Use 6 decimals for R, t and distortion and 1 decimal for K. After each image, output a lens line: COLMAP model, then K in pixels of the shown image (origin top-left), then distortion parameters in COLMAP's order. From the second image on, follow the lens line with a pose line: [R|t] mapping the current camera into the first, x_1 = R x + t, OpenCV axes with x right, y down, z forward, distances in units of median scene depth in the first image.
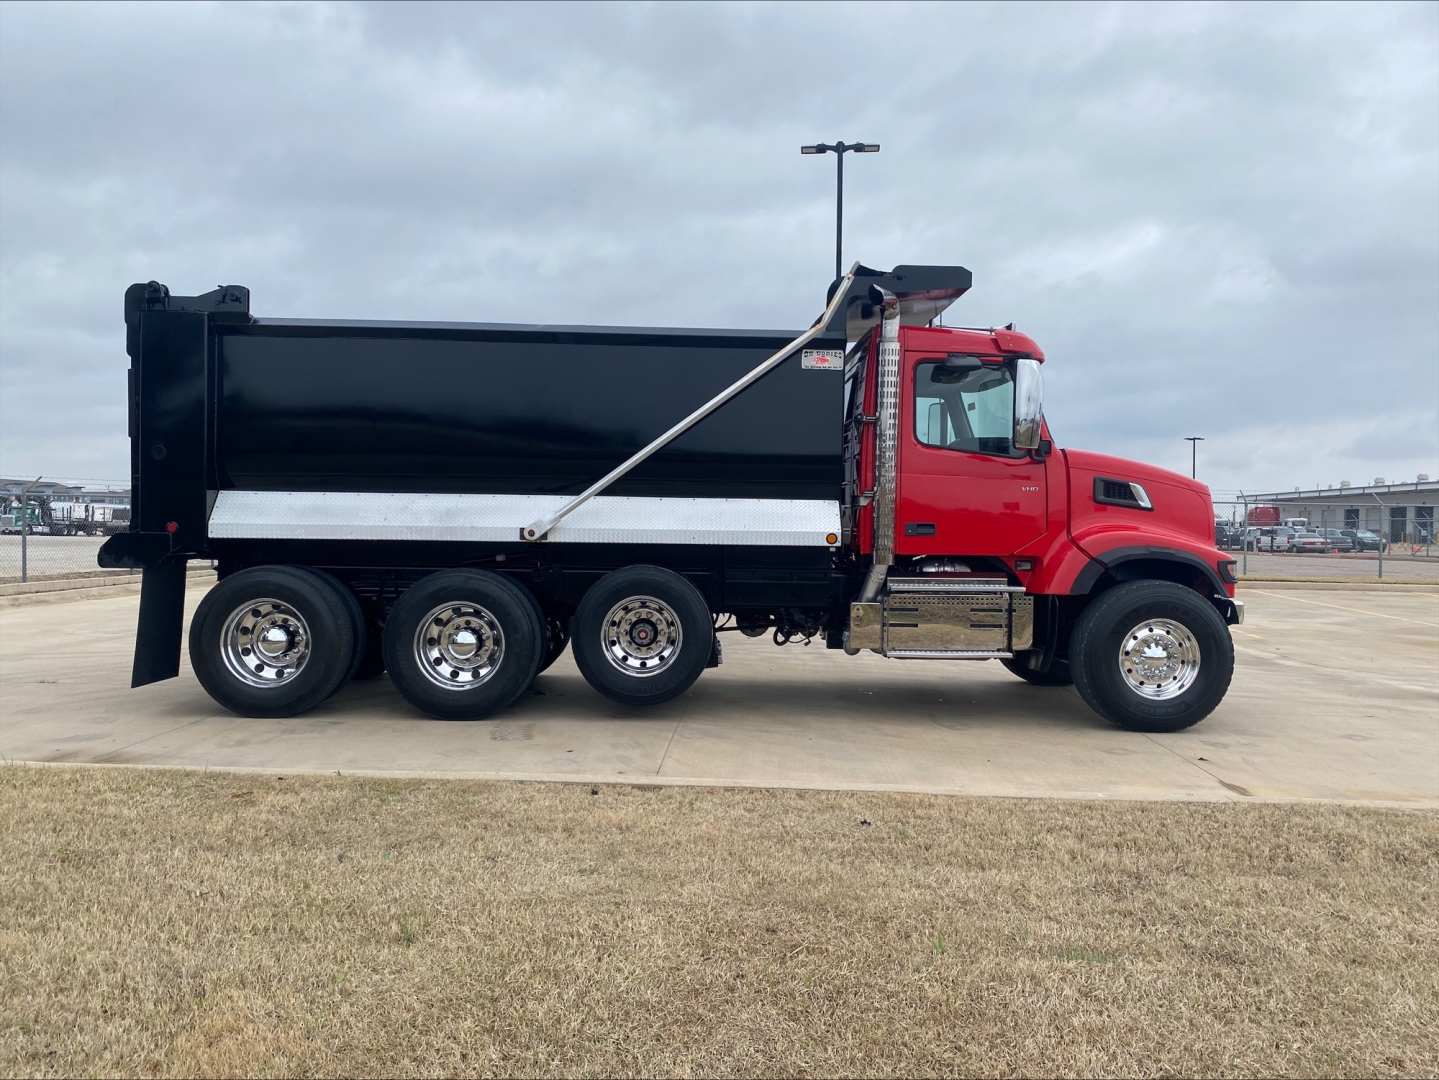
lens RADIAL K [[1118.3, 0, 725.8], [0, 1118.3, 535.2], [0, 0, 1]] dist [0.002056, 0.007385]
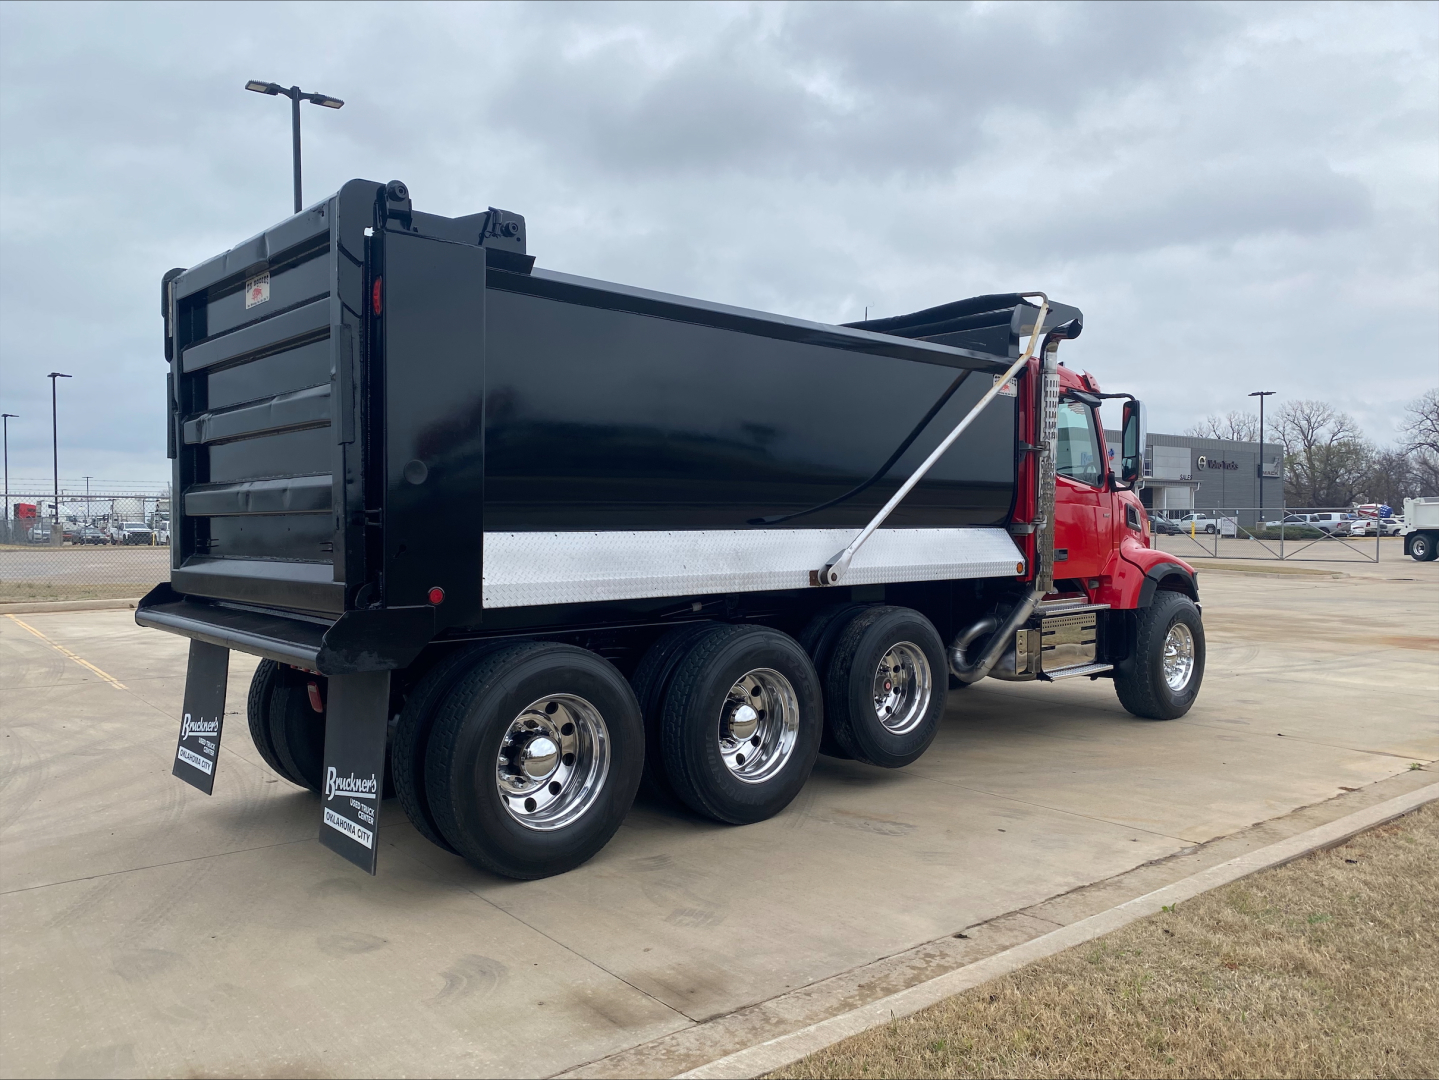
lens RADIAL K [[1118.3, 0, 727.8], [0, 1118.3, 536.5], [0, 0, 1]] dist [0.002056, 0.007385]
pose [[0.747995, -0.021800, 0.663347, -0.761998], [0.014655, 0.999759, 0.016330, -0.045324], [-0.663543, -0.002493, 0.748134, 0.433389]]
